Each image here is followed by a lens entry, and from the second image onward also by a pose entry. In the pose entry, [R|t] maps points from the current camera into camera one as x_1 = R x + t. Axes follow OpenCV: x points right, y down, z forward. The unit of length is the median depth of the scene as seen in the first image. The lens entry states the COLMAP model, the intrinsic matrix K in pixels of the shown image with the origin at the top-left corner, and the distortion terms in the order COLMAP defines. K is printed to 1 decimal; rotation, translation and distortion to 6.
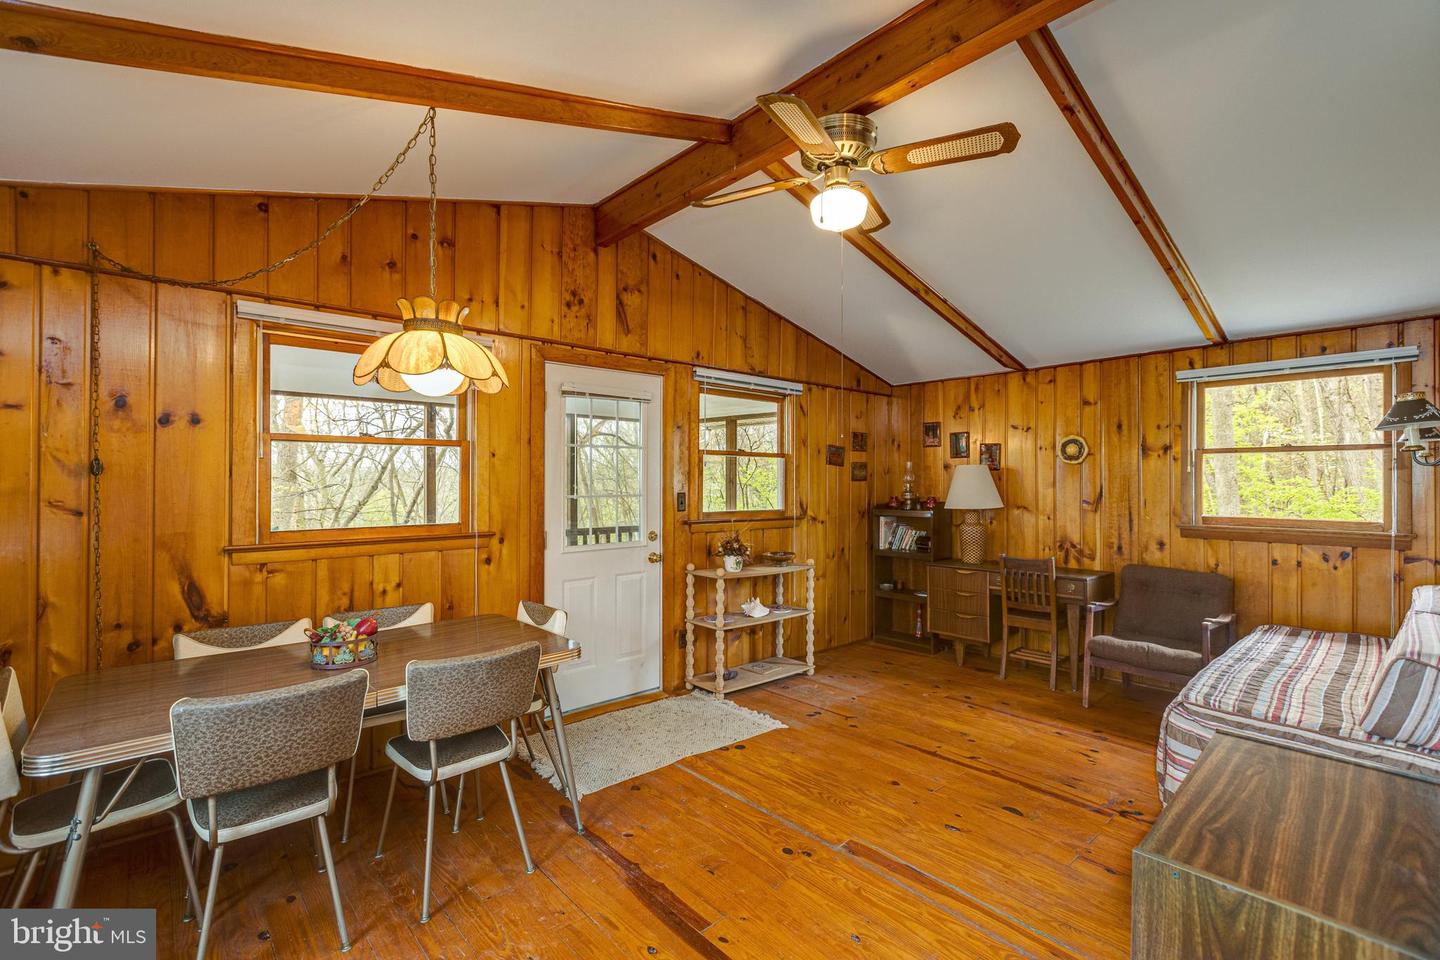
lens RADIAL K [[638.2, 0, 721.7], [0, 638.2, 477.4], [0, 0, 1]] dist [0.003984, -0.001898]
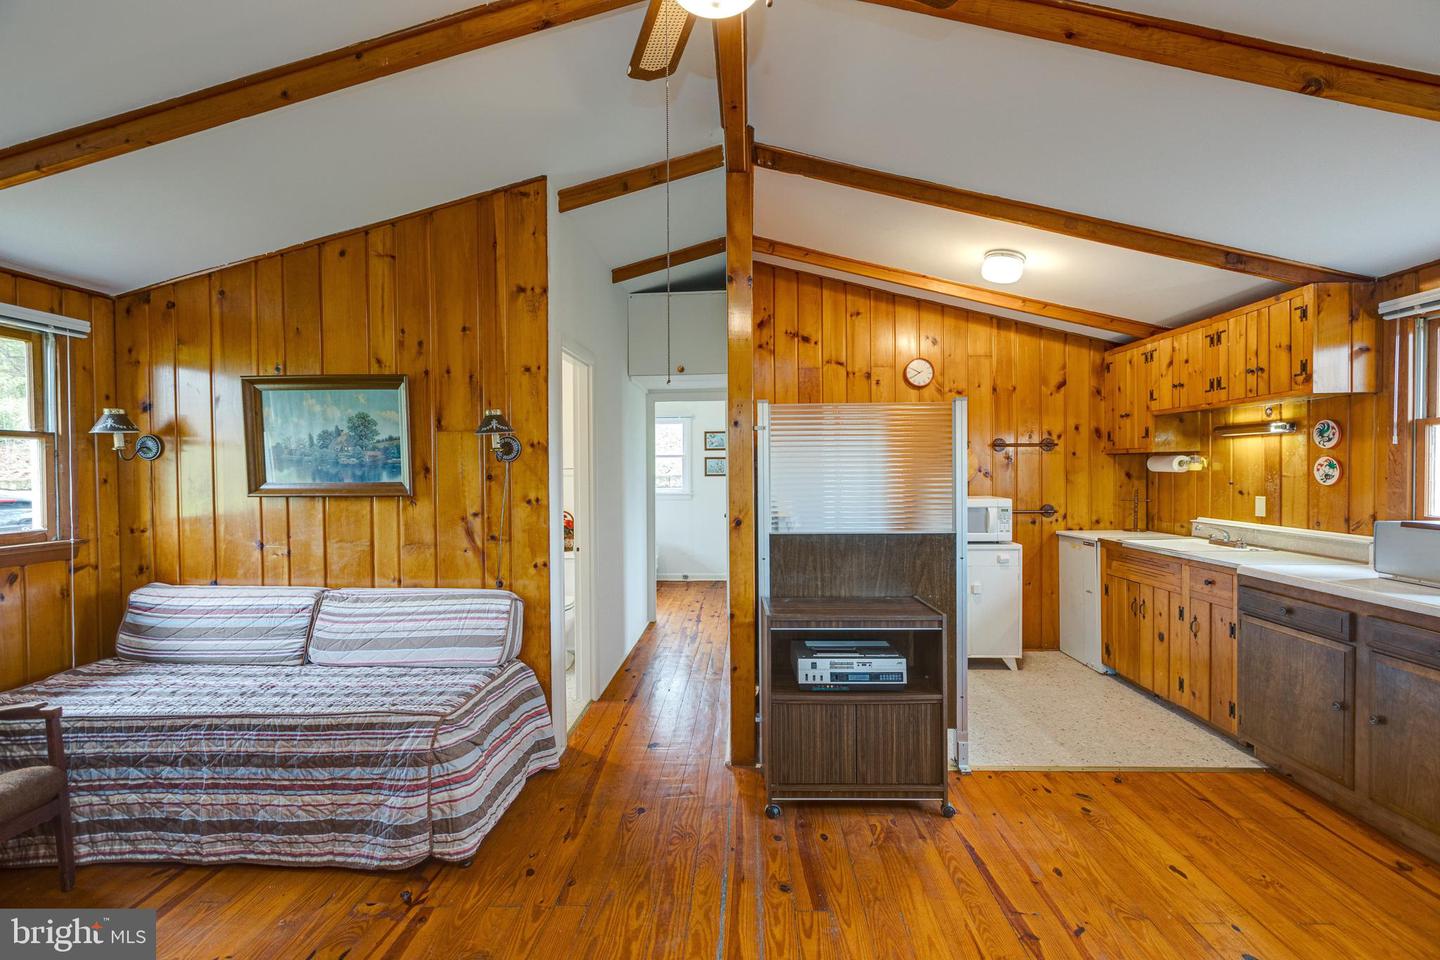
lens RADIAL K [[638.2, 0, 722.1], [0, 638.2, 477.7], [0, 0, 1]] dist [0.003984, -0.001898]
pose [[-0.716645, -0.003571, 0.697429, -0.120487], [0.006208, 0.999915, 0.011499, 0.001326], [-0.697410, 0.012570, -0.716562, 0.852963]]
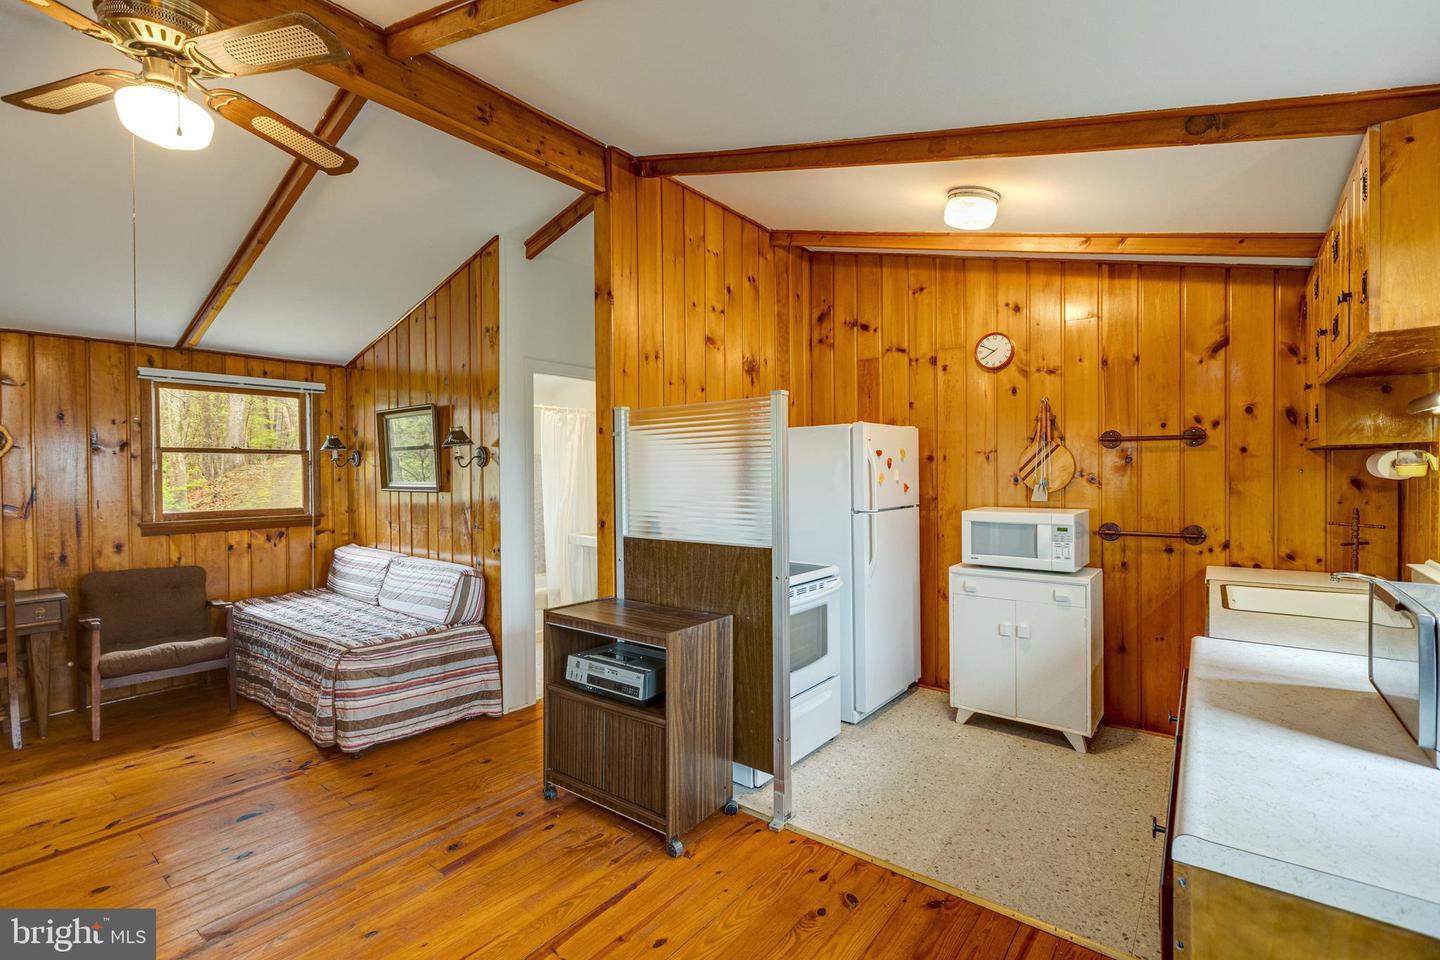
lens RADIAL K [[638.2, 0, 723.2], [0, 638.2, 478.0], [0, 0, 1]] dist [0.003984, -0.001898]
pose [[-0.172176, -0.006487, 0.985045, -0.415225], [0.004308, 0.999964, 0.007339, 0.000448], [-0.985057, 0.005508, -0.172142, 0.299127]]
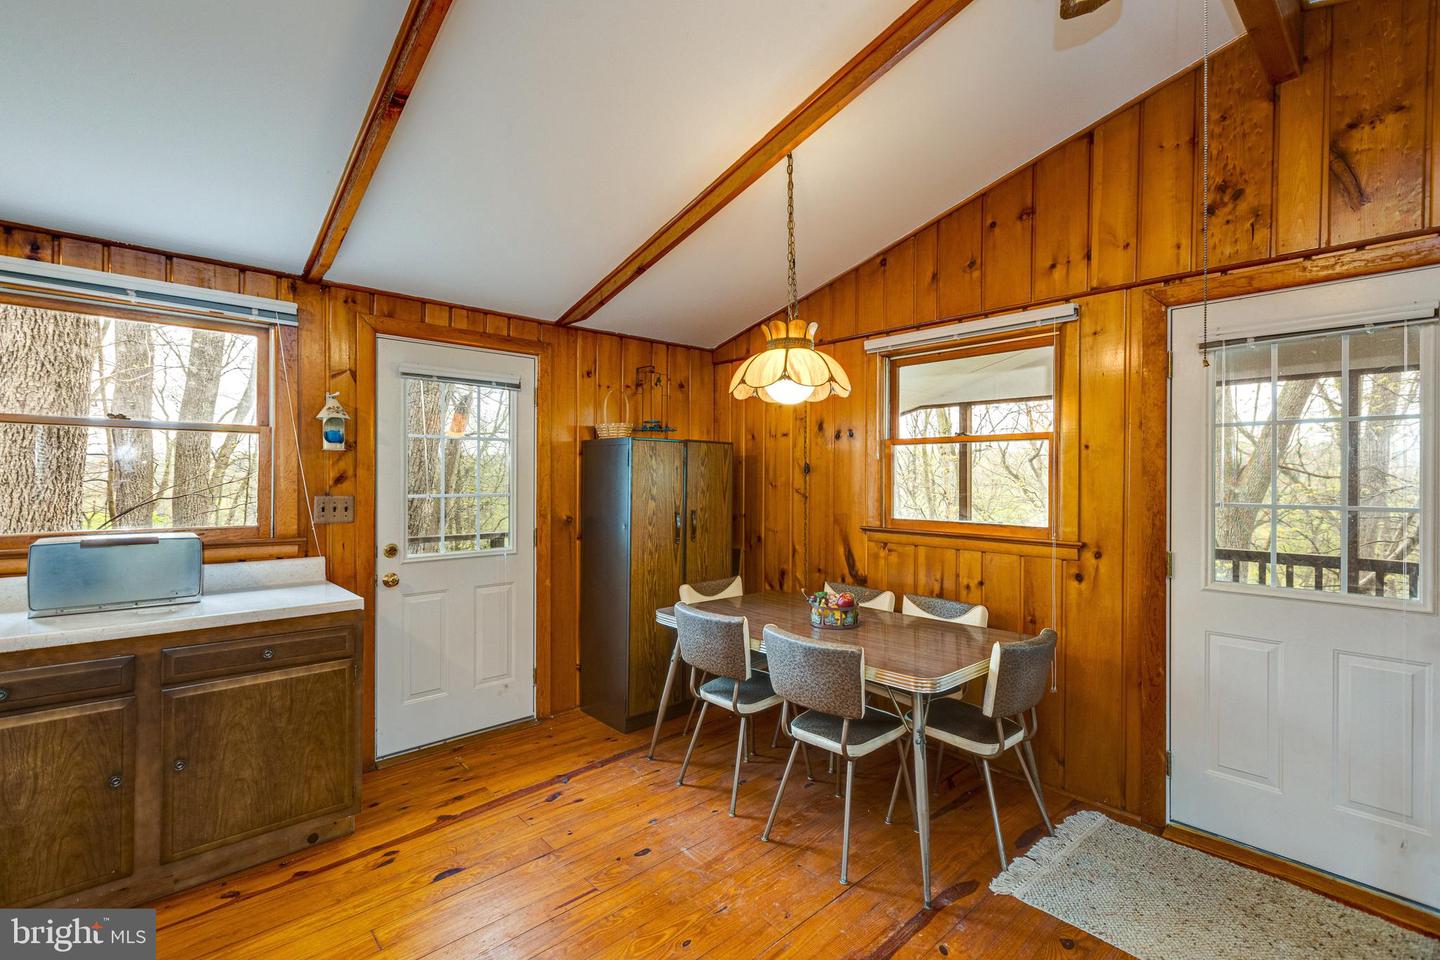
lens RADIAL K [[638.2, 0, 722.5], [0, 638.2, 477.2], [0, 0, 1]] dist [0.003984, -0.001898]
pose [[0.013441, 0.002105, -0.999907, 0.370155], [-0.002079, 0.999996, 0.002077, 0.001829], [0.999908, 0.002051, 0.013445, 0.449173]]
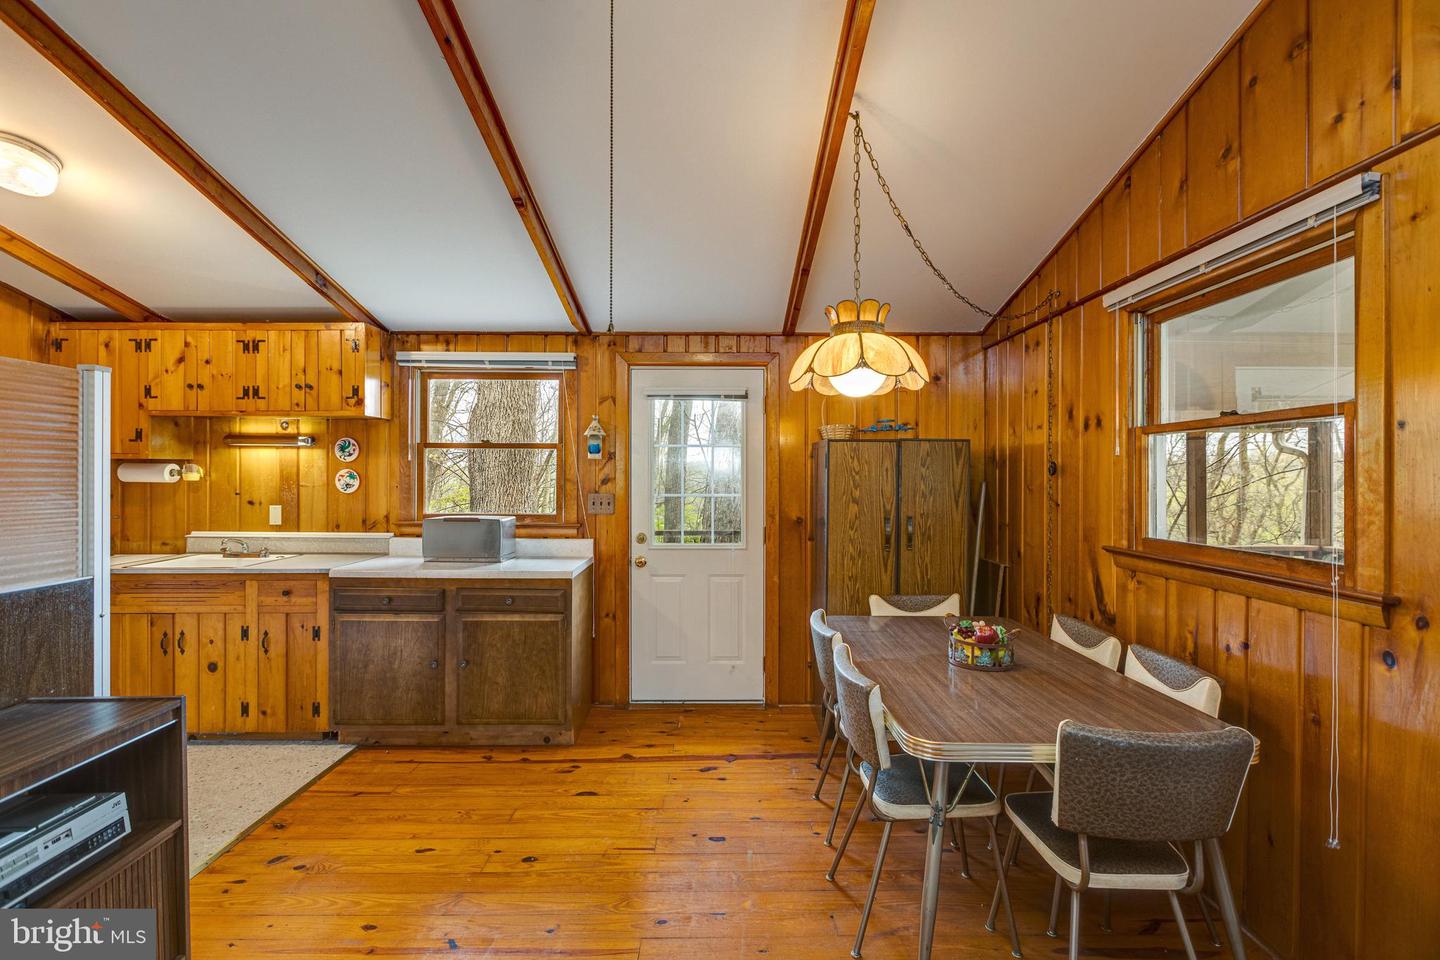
lens RADIAL K [[642.9, 0, 723.4], [0, 642.9, 477.7], [0, 0, 1]] dist [-0.007477, 0.000060]
pose [[-0.661557, -0.000434, -0.749895, 0.241660], [-0.000595, 1.000000, -0.000053, 0.001573], [0.749895, 0.000411, -0.661557, 0.793028]]
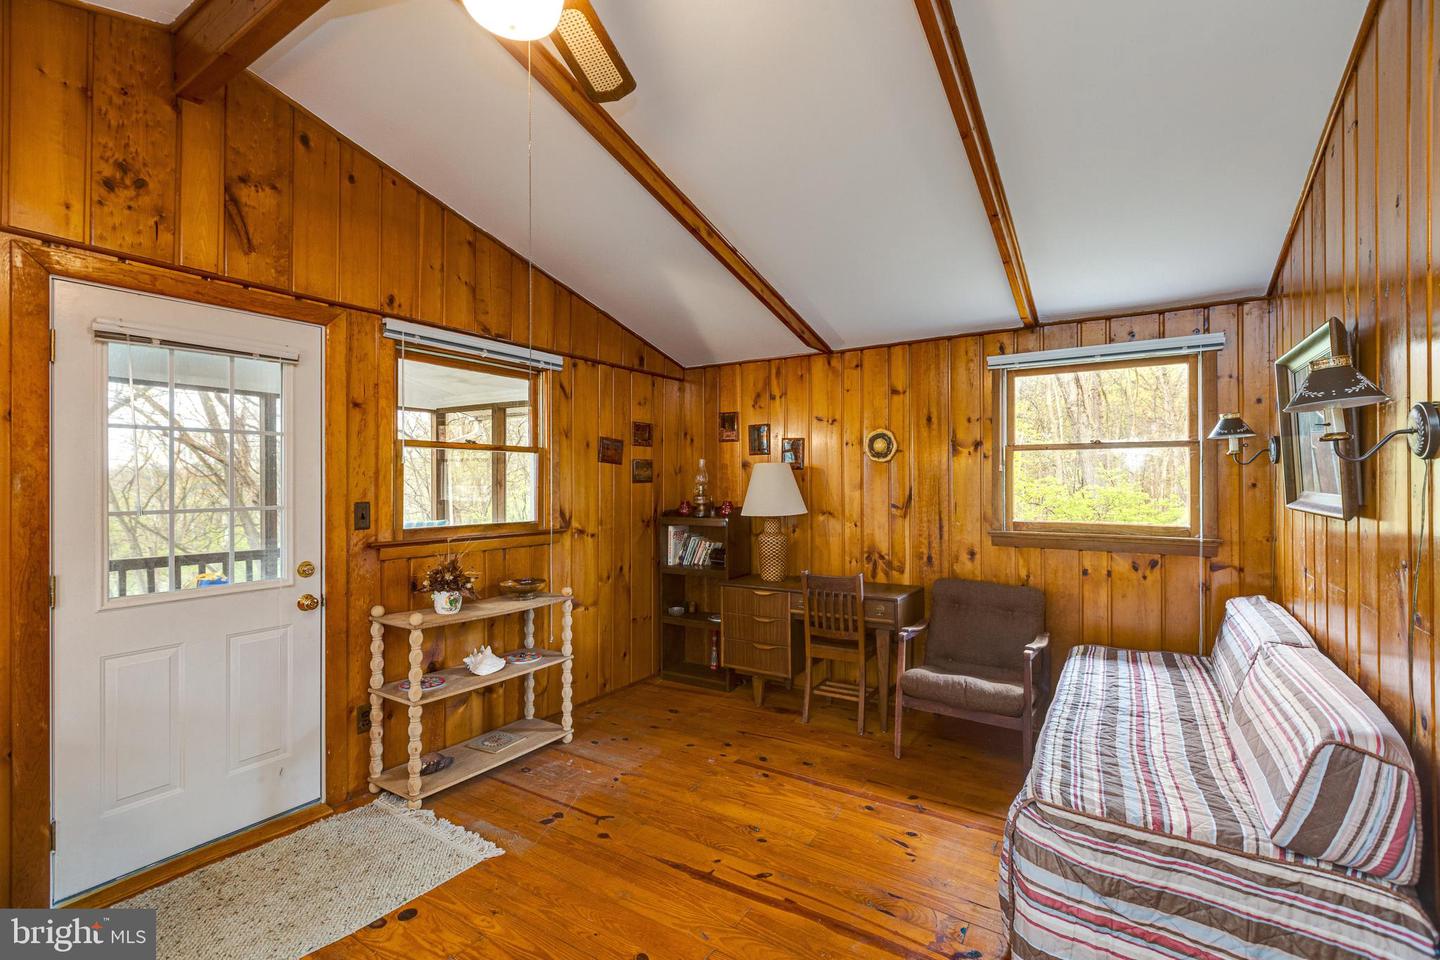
lens RADIAL K [[638.2, 0, 721.4], [0, 638.2, 478.1], [0, 0, 1]] dist [0.003984, -0.001898]
pose [[0.963330, -0.002858, 0.268306, 0.128047], [0.002531, 0.999996, 0.001563, -0.001494], [-0.268309, -0.000826, 0.963333, 0.261859]]
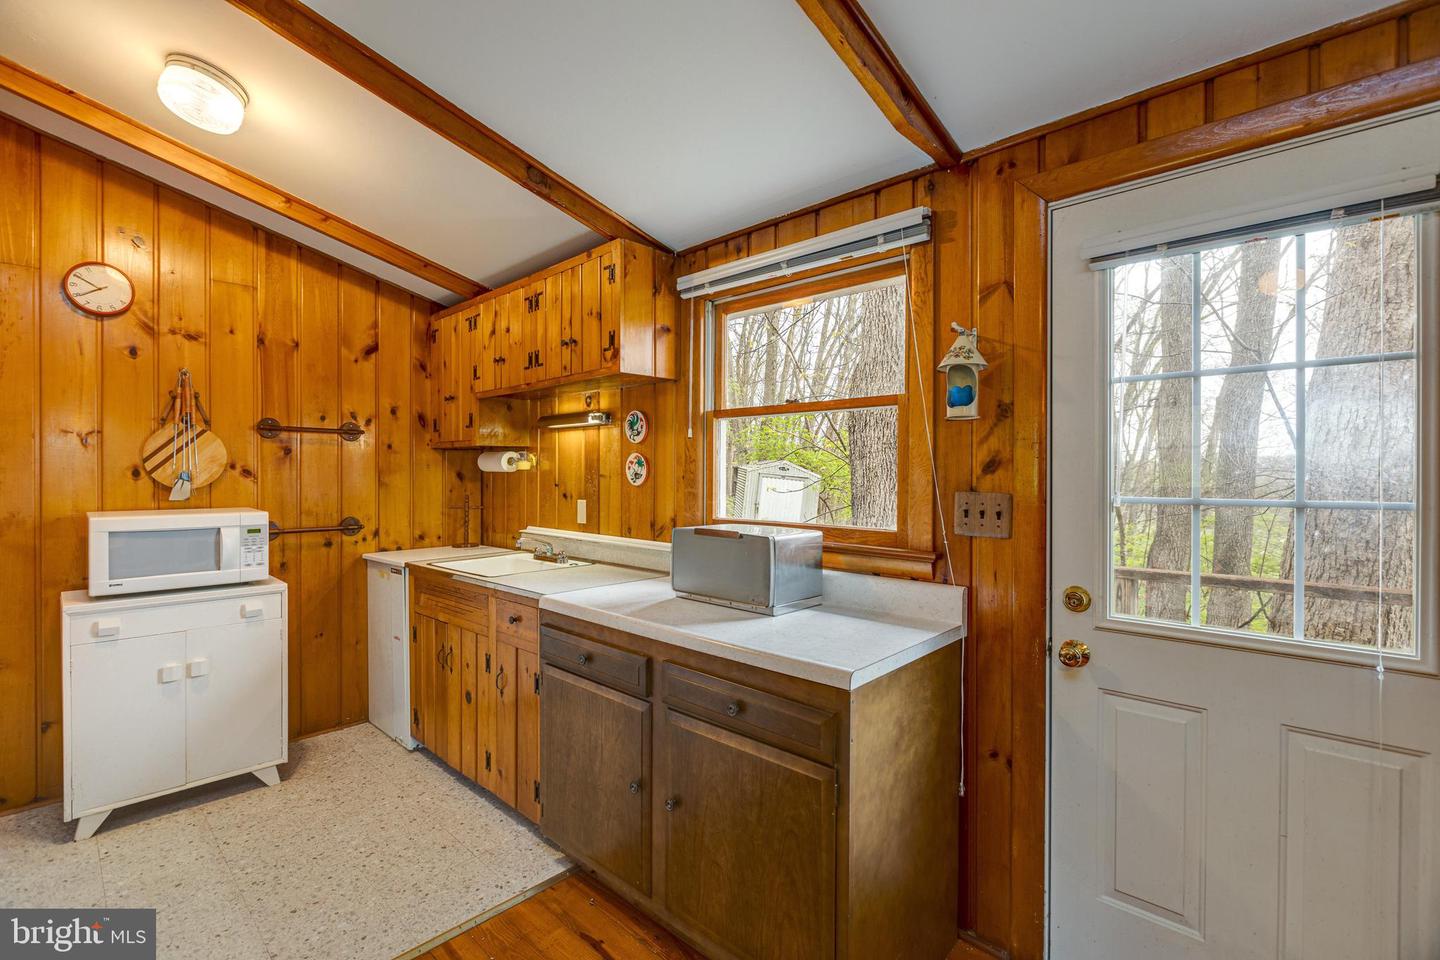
lens RADIAL K [[642.9, 0, 722.0], [0, 642.9, 477.6], [0, 0, 1]] dist [-0.007477, 0.000060]
pose [[-0.996538, -0.001161, -0.083133, -0.139770], [-0.001406, 0.999995, 0.002892, 0.013727], [0.083130, 0.002999, -0.996534, 0.452914]]
